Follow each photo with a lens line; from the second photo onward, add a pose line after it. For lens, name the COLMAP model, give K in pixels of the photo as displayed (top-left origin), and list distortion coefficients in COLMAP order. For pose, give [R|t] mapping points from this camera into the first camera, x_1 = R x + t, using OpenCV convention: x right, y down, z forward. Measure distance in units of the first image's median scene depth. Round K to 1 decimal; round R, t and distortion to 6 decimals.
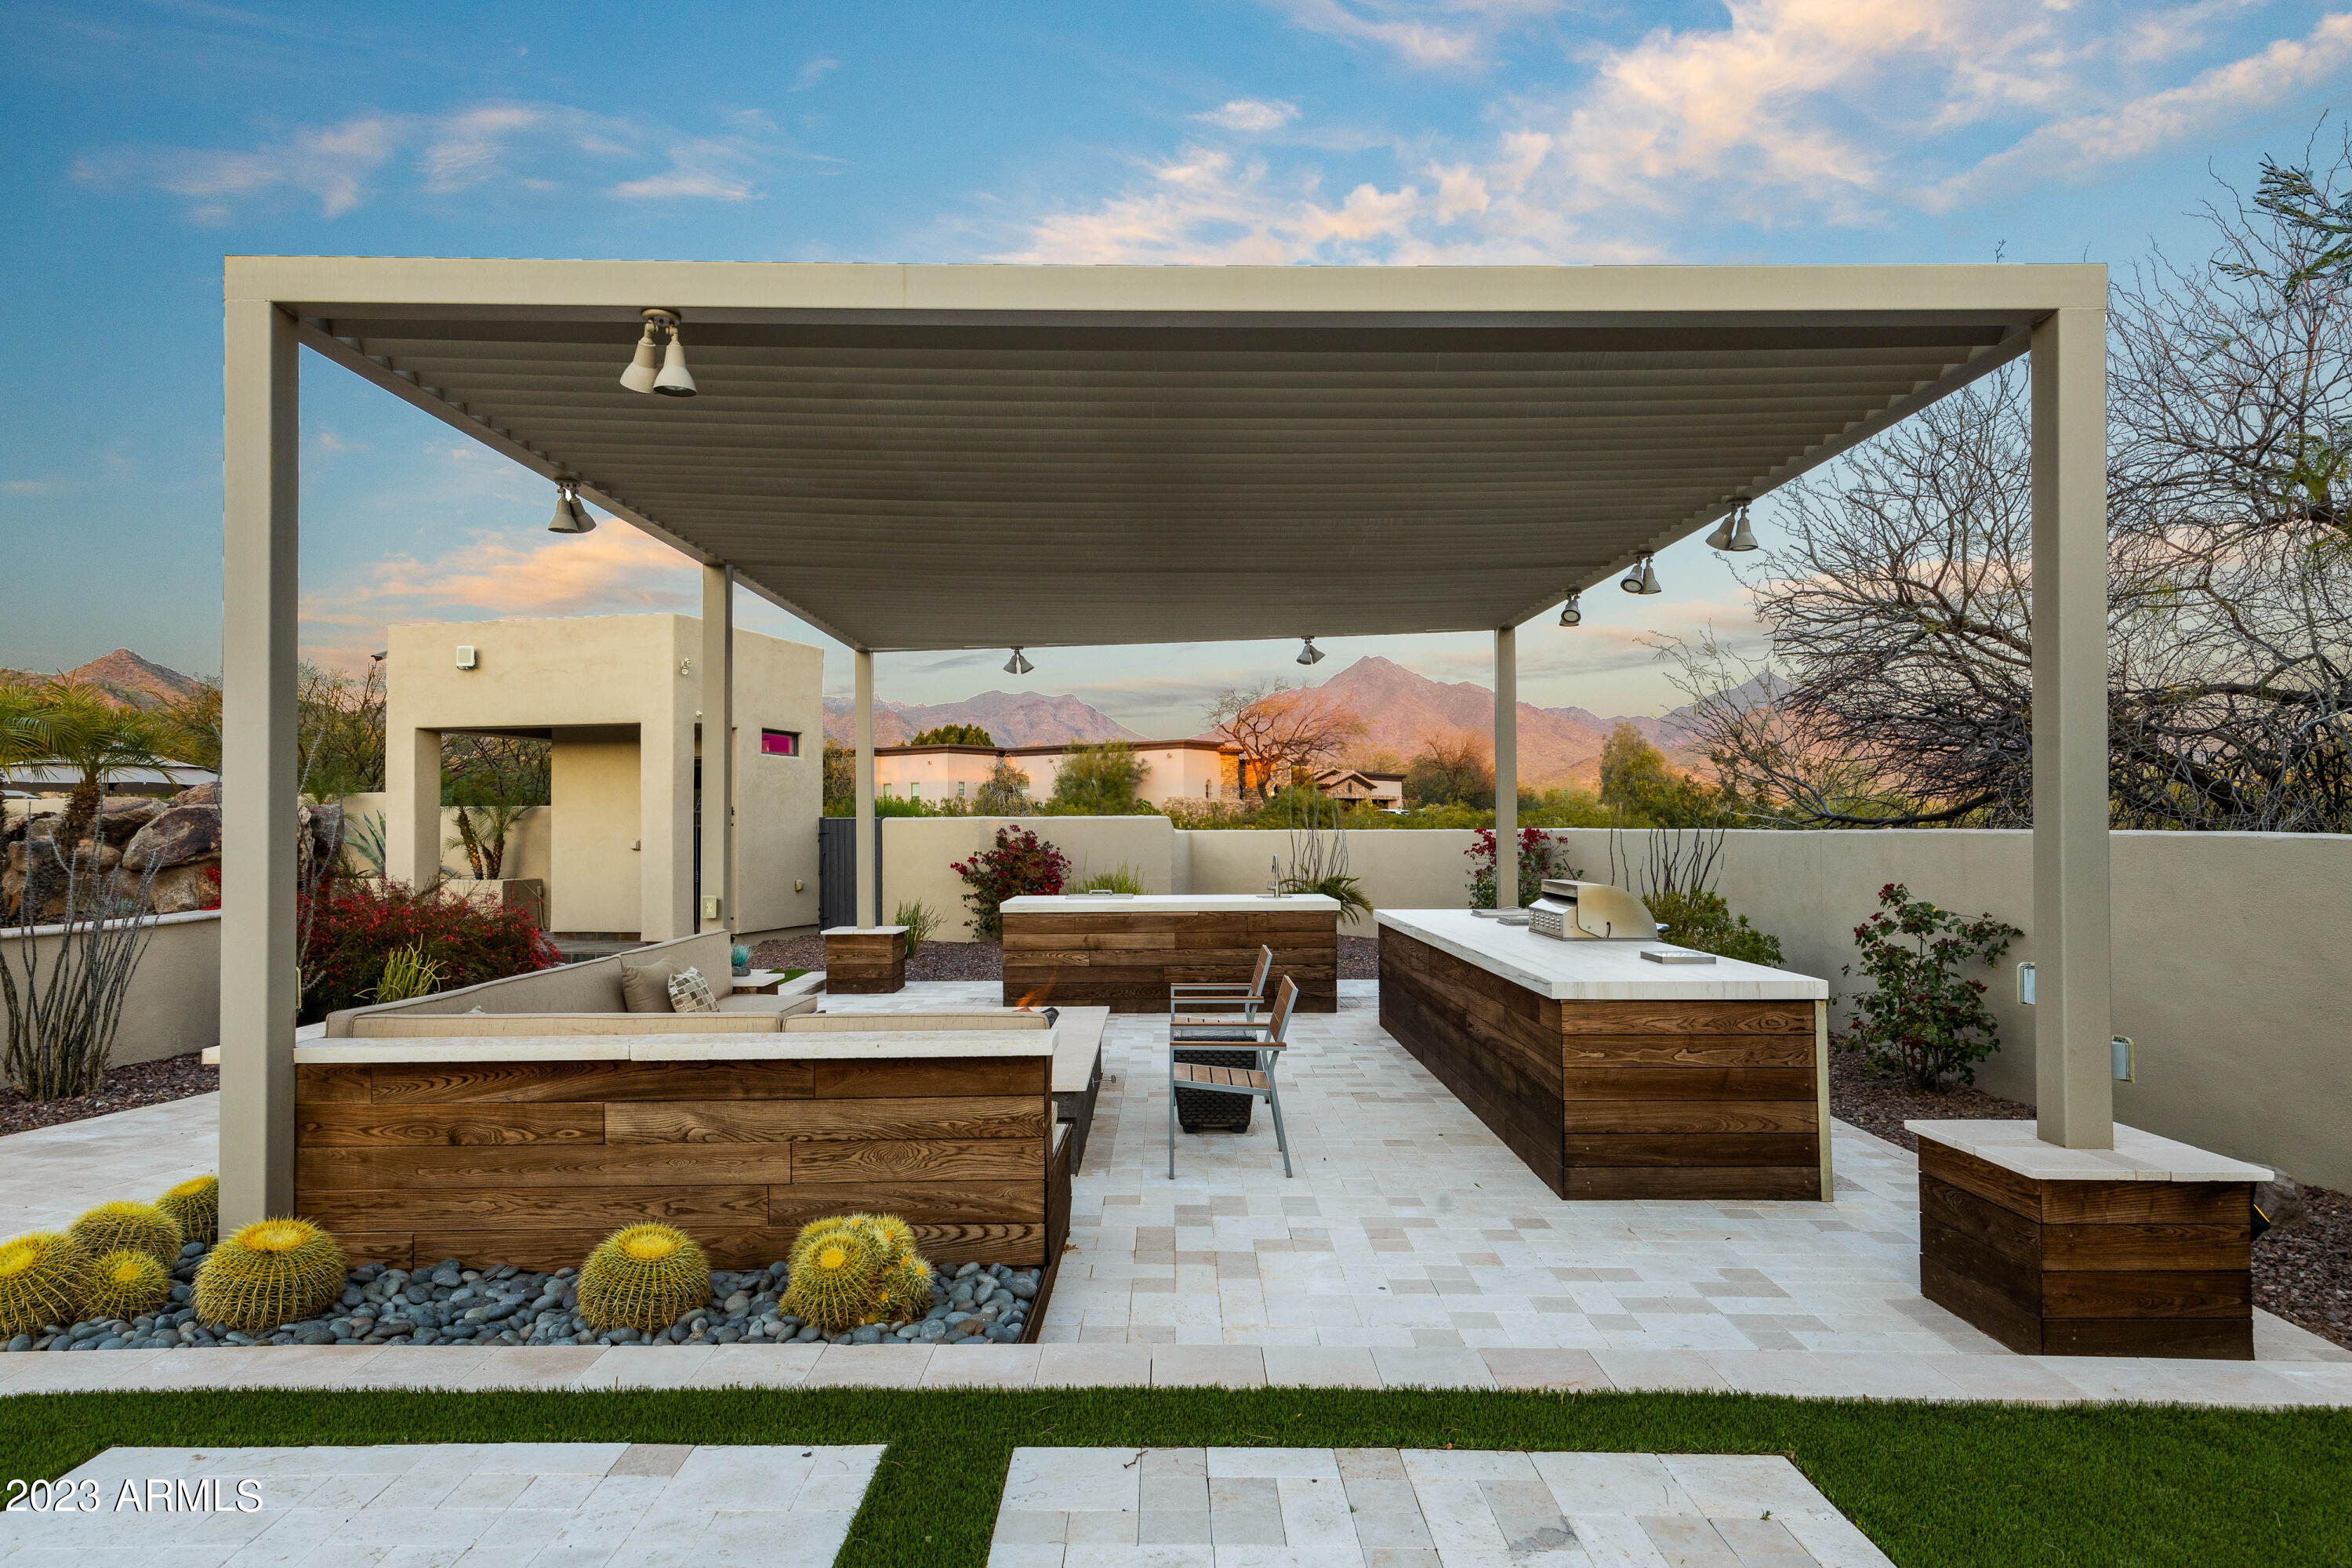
lens RADIAL K [[1373.3, 0, 1190.2], [0, 1373.3, 792.9], [0, 0, 1]] dist [0.036180, -0.001303]
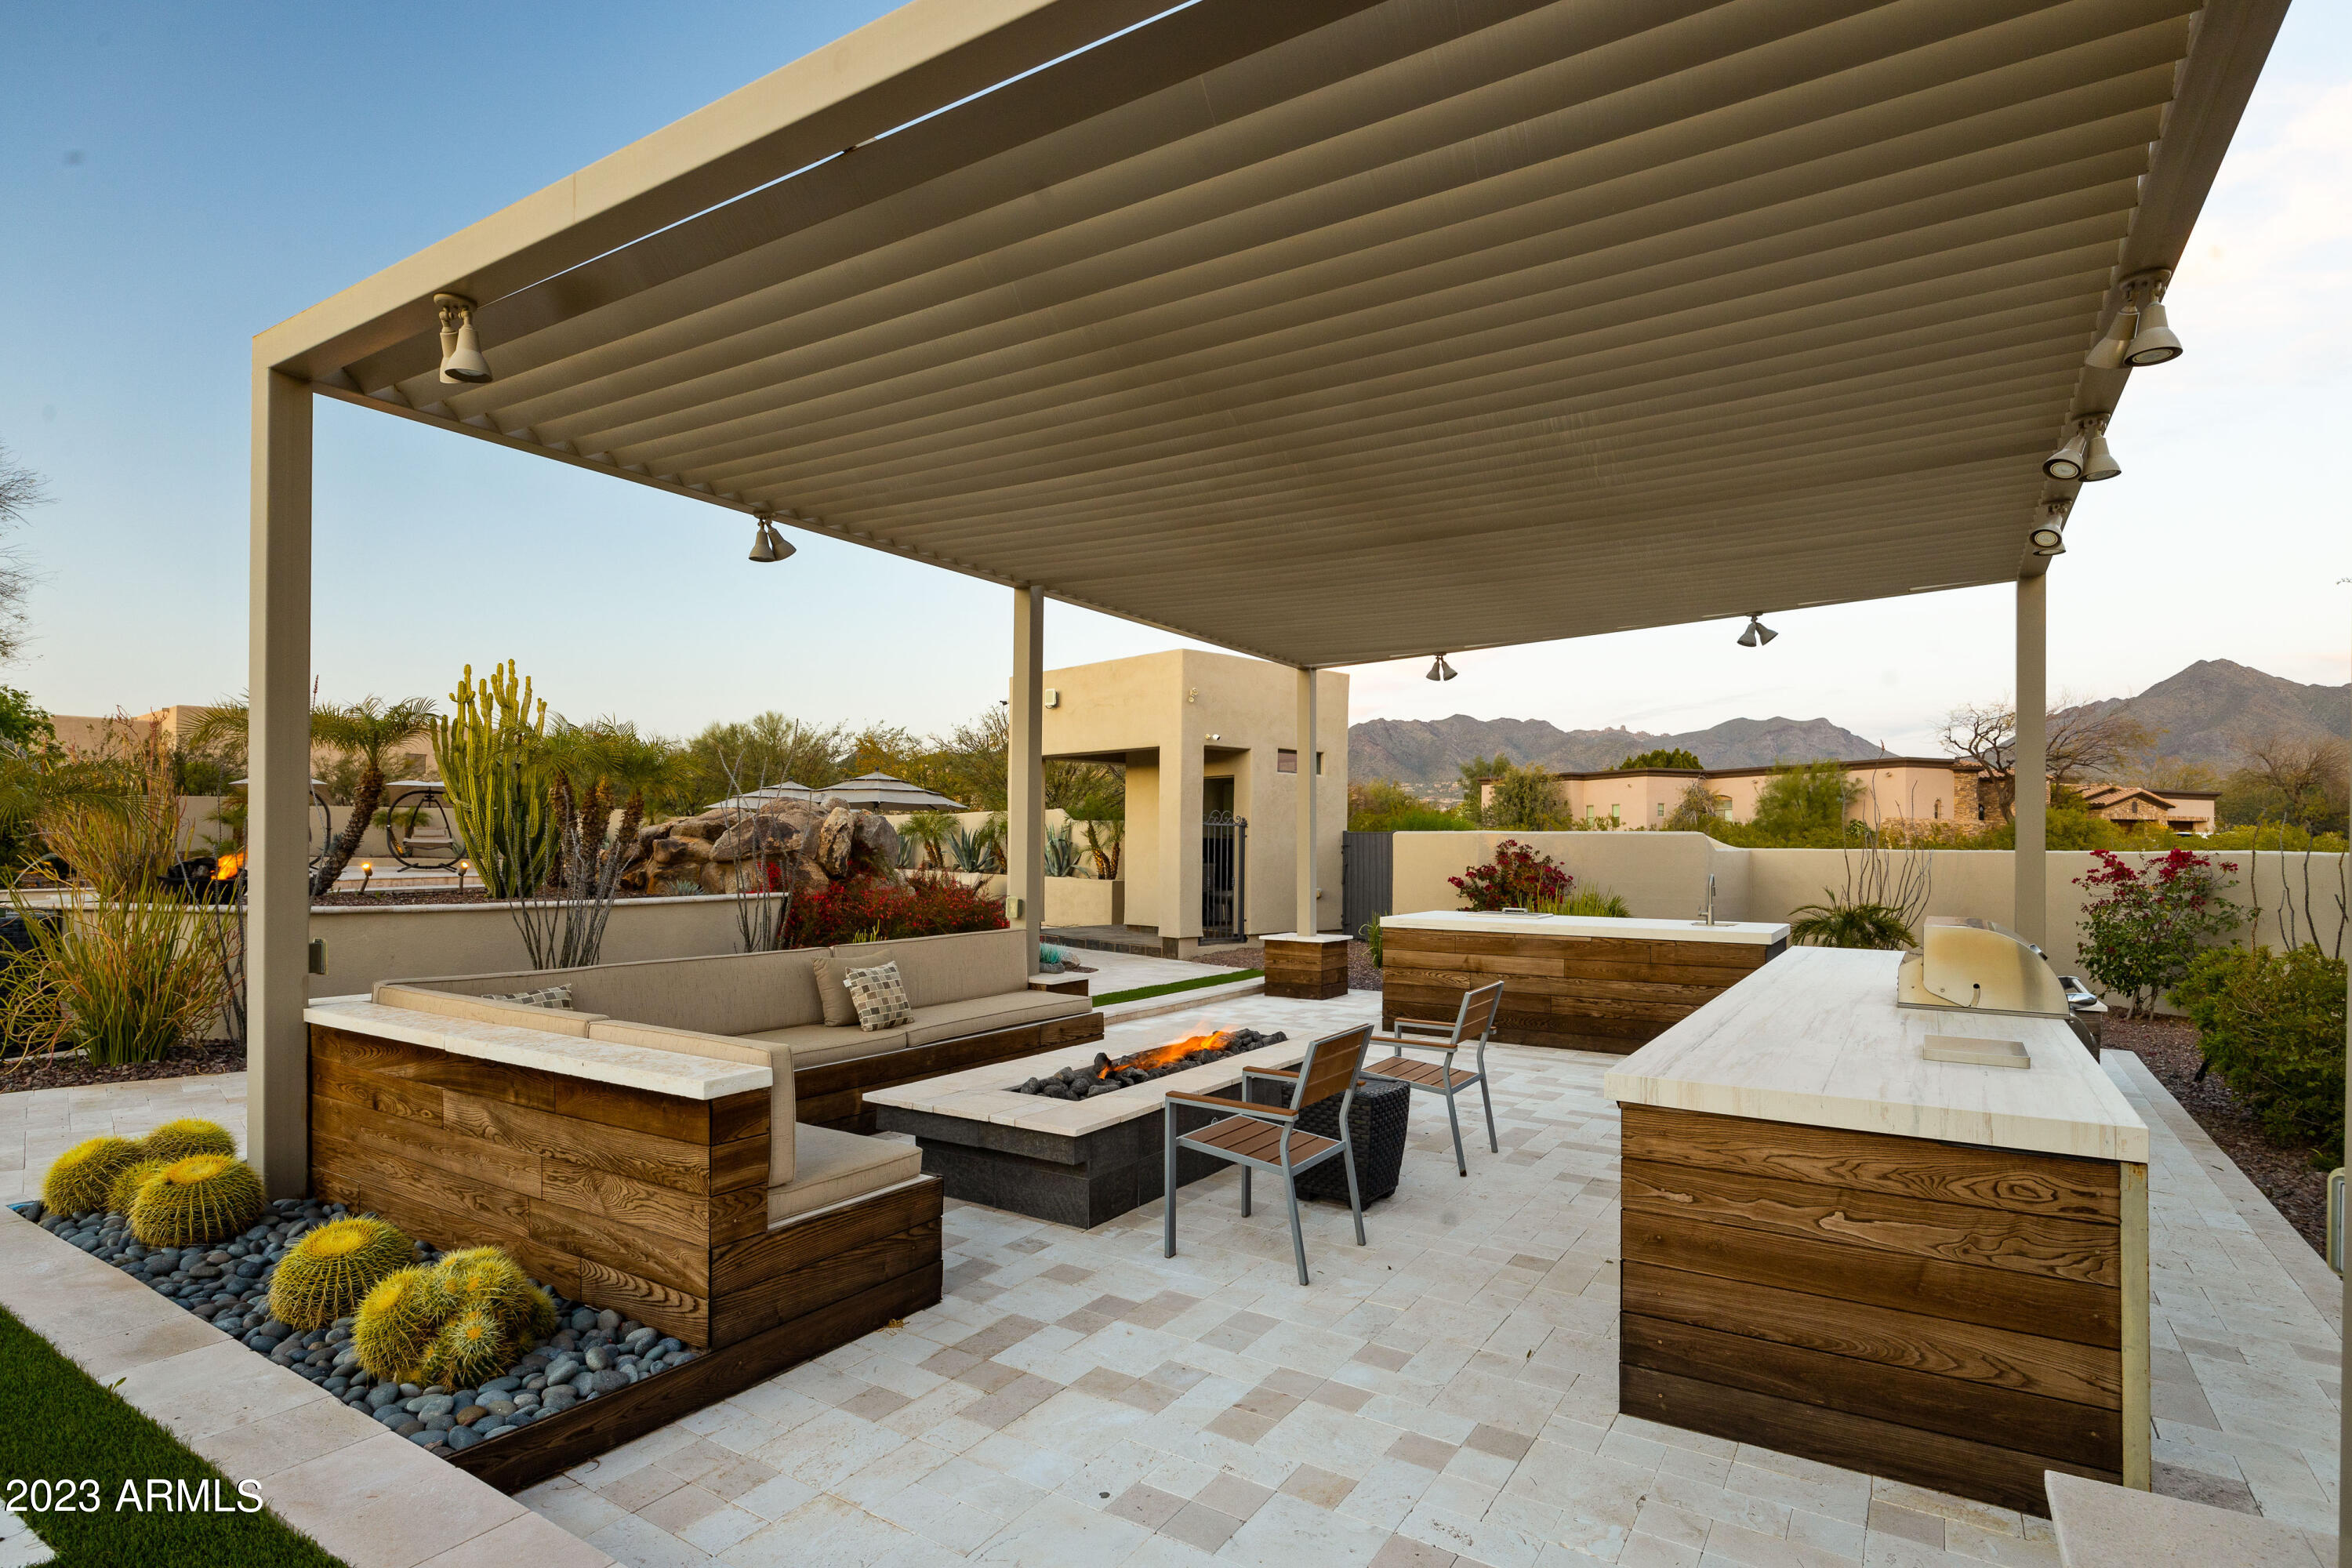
lens RADIAL K [[1202.6, 0, 1190.2], [0, 1202.6, 833.2], [0, 0, 1]] dist [0.002748, -0.000751]
pose [[0.841924, 0.006995, -0.539550, 0.185553], [0.000927, 0.999896, 0.014410, 0.008120], [0.539595, -0.012633, 0.841830, 0.196604]]
